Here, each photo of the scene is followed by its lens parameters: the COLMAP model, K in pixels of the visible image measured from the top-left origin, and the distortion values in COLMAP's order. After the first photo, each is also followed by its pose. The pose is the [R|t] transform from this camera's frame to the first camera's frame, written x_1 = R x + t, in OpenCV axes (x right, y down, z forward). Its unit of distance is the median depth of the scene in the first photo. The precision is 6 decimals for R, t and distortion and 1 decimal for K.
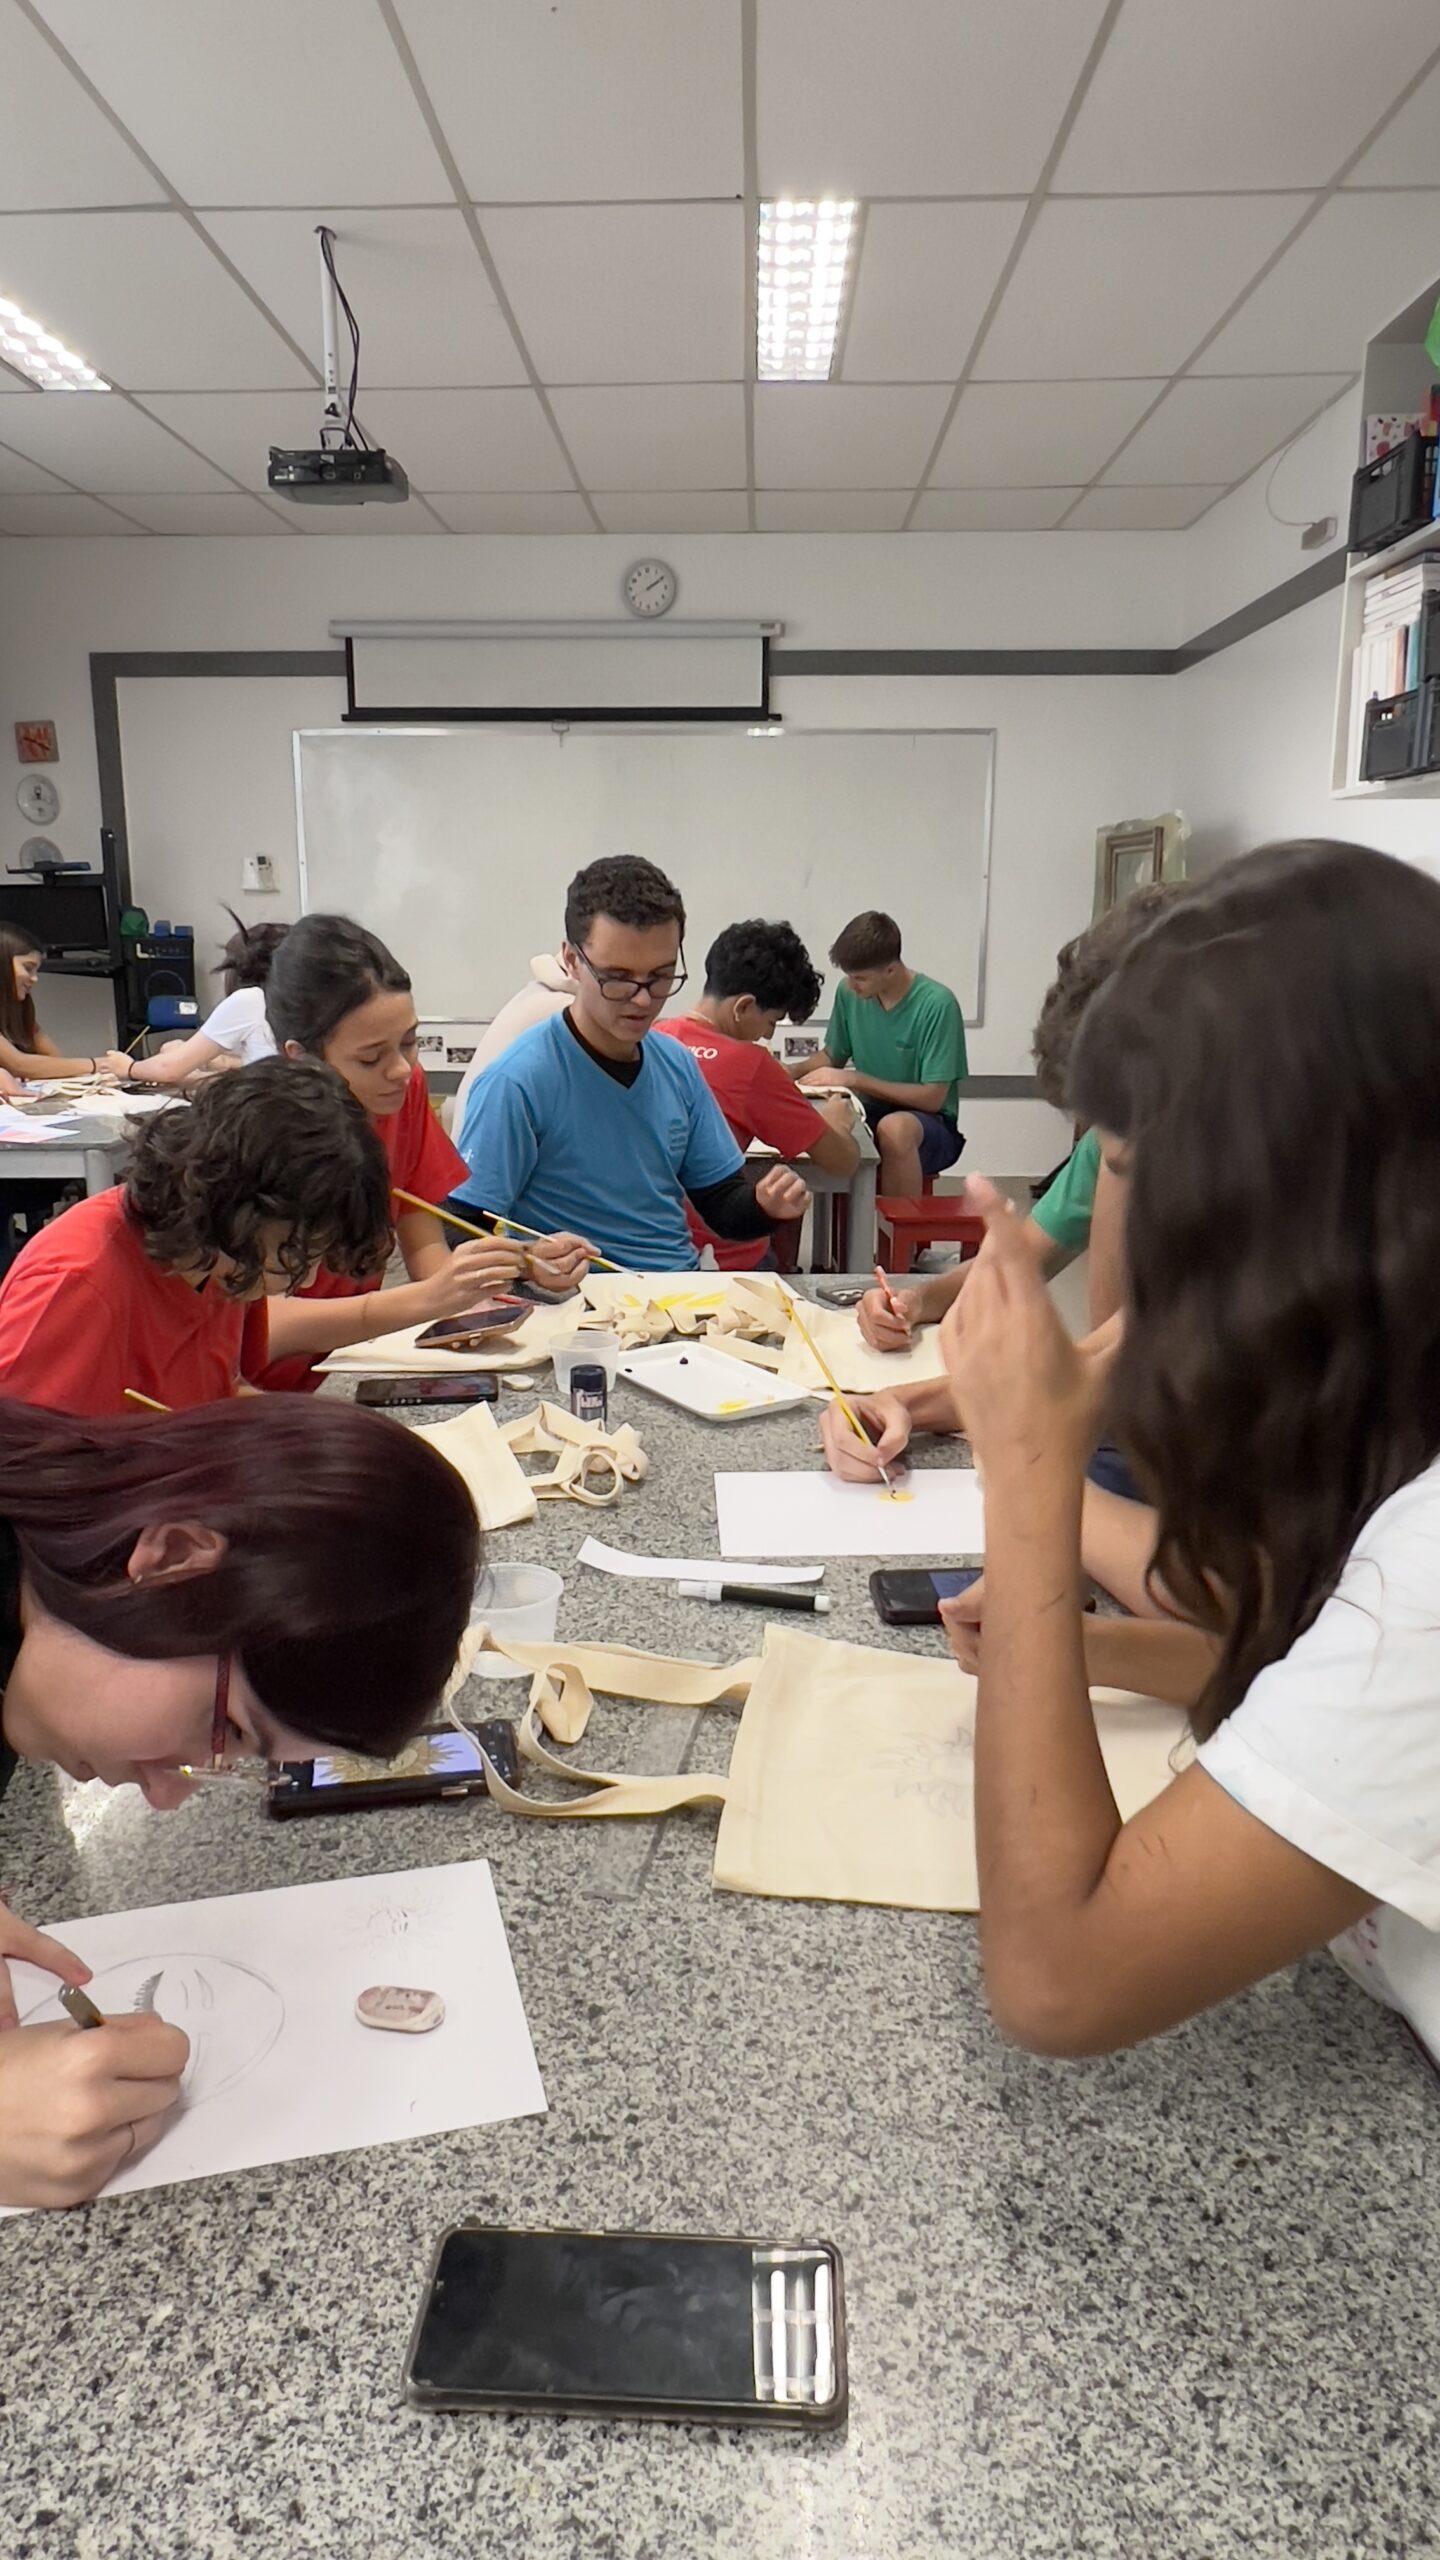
lens RADIAL K [[1632.1, 0, 711.6], [0, 1632.1, 1276.7], [0, 0, 1]] dist [-0.002209, -0.002679]
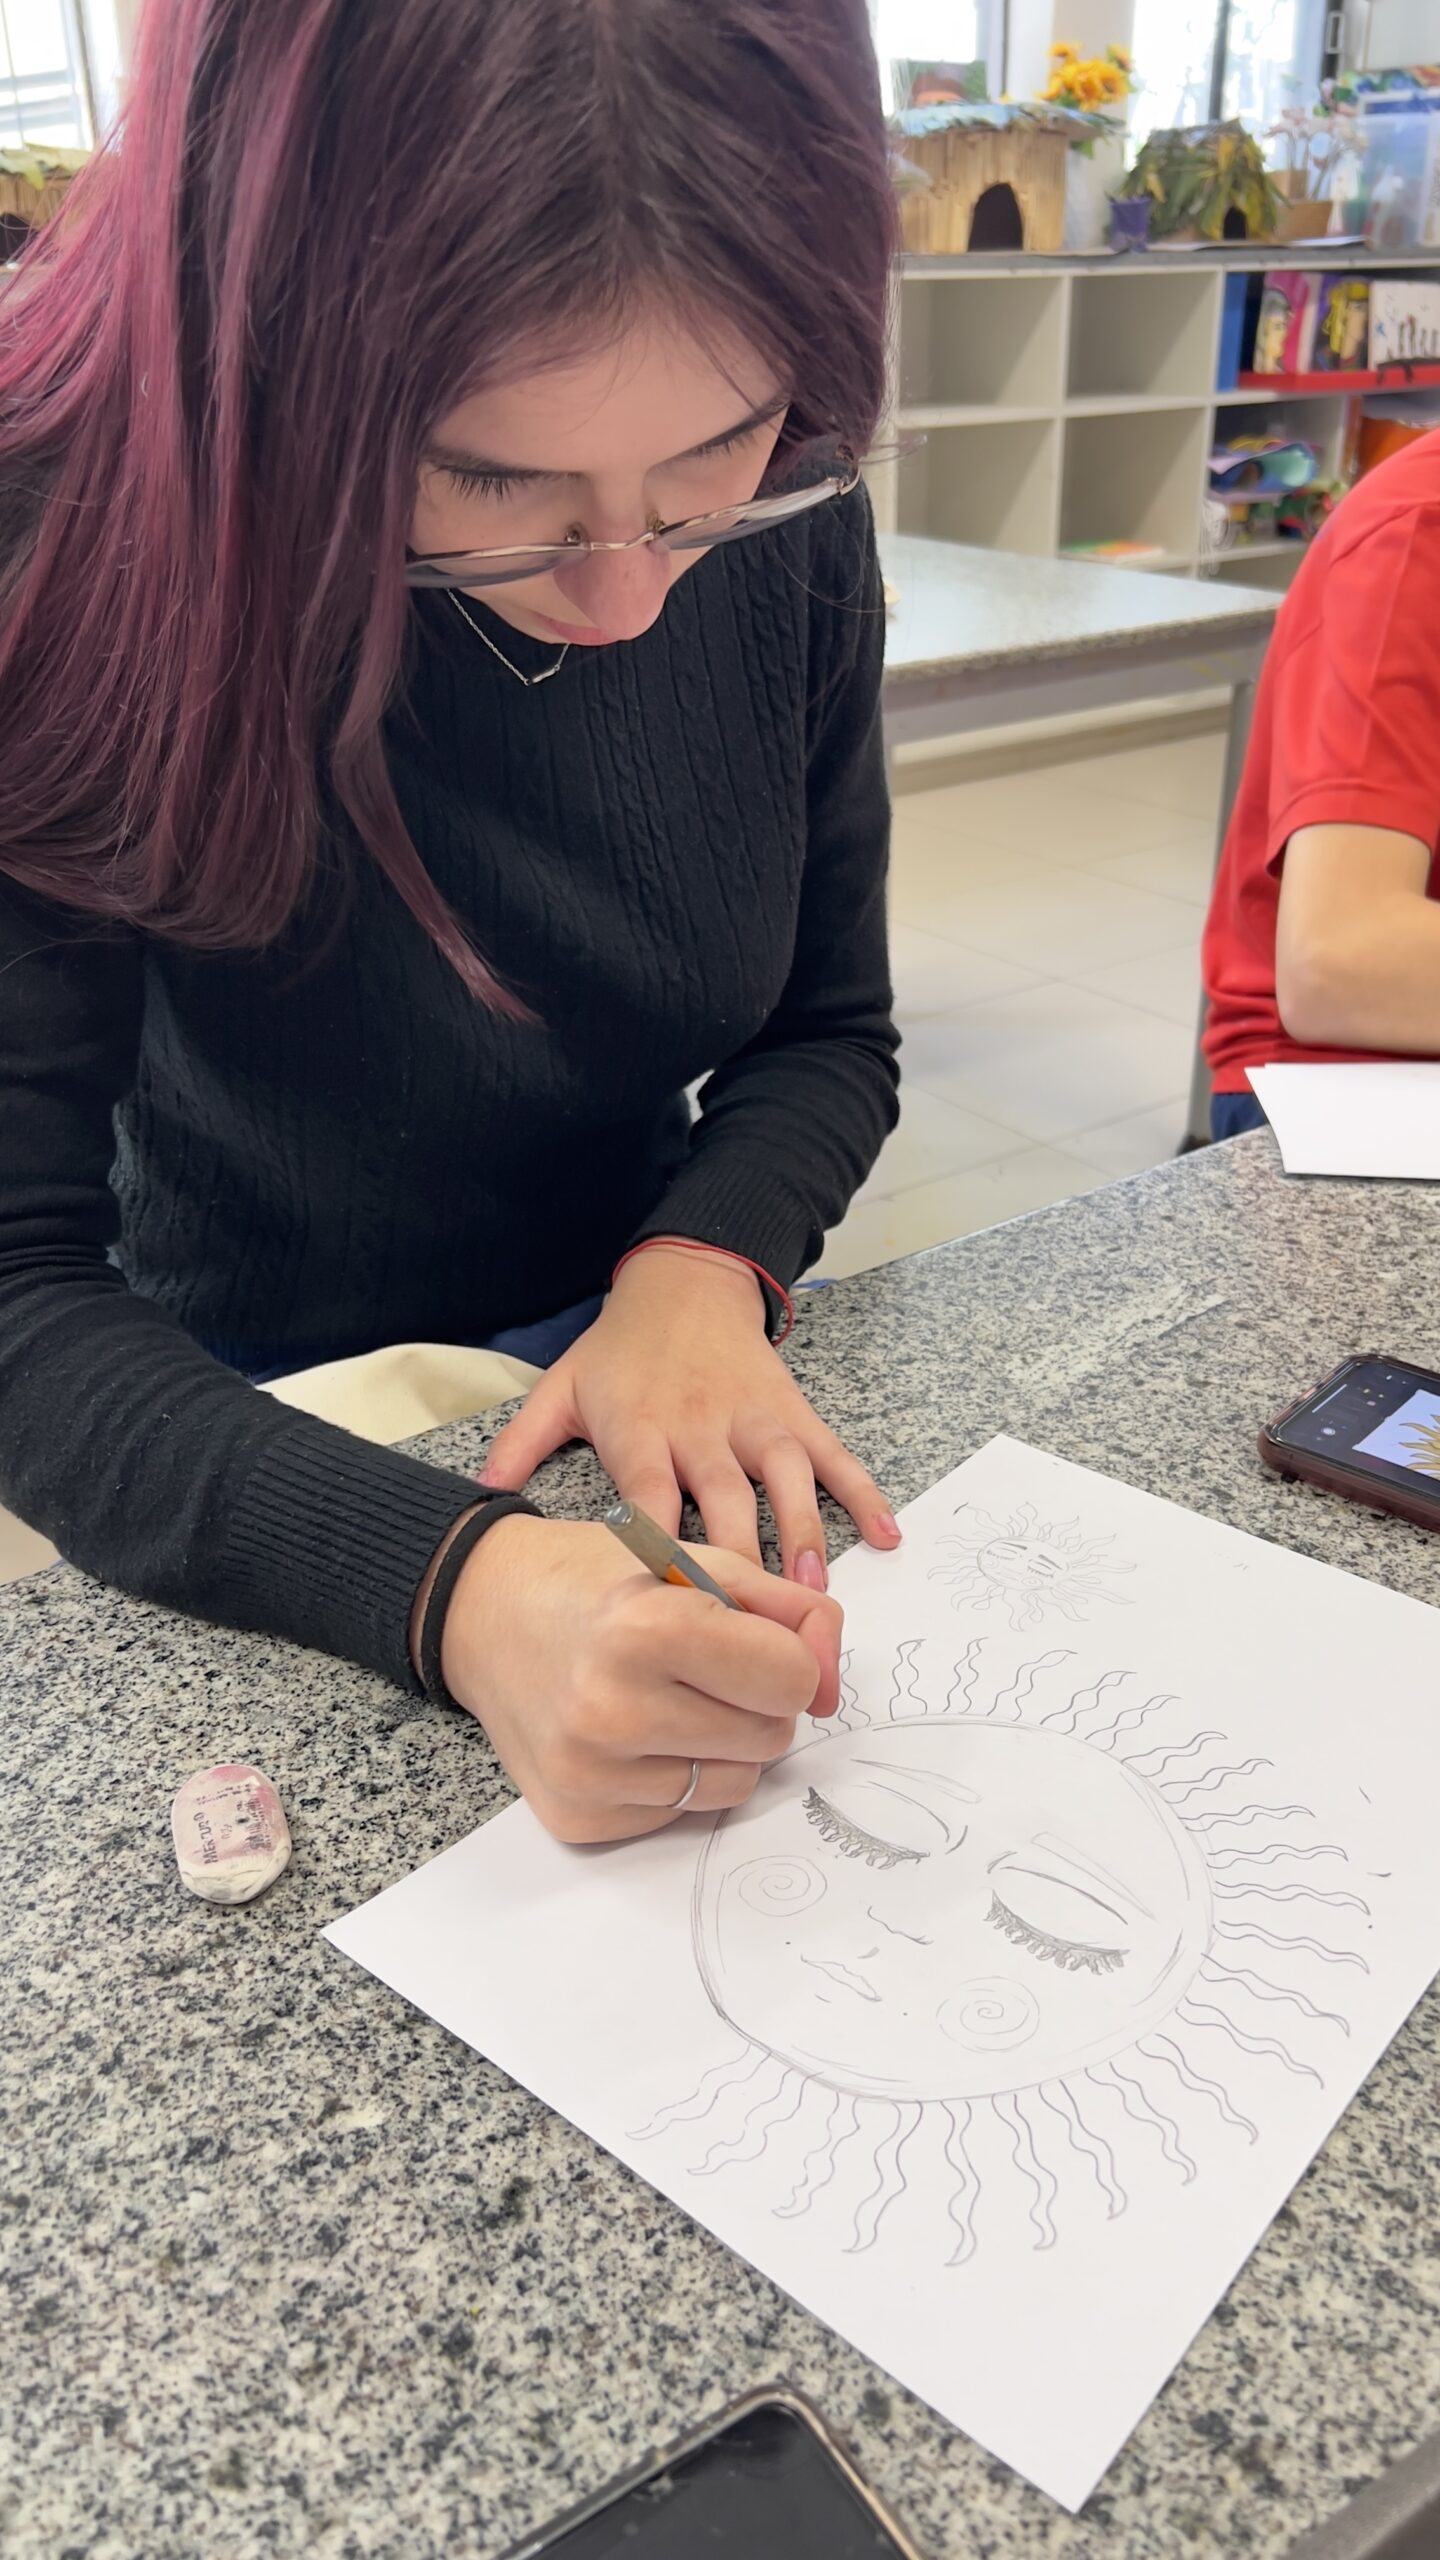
lens RADIAL K [[1968.7, 0, 713.2], [0, 1968.7, 1278.2], [0, 0, 1]] dist [0.006728, -0.015568]
pose [[0.590661, 0.356378, -0.723957, 0.113296], [-0.160137, 0.931112, 0.327700, 0.142457], [0.790870, -0.077627, 0.607041, 0.733777]]
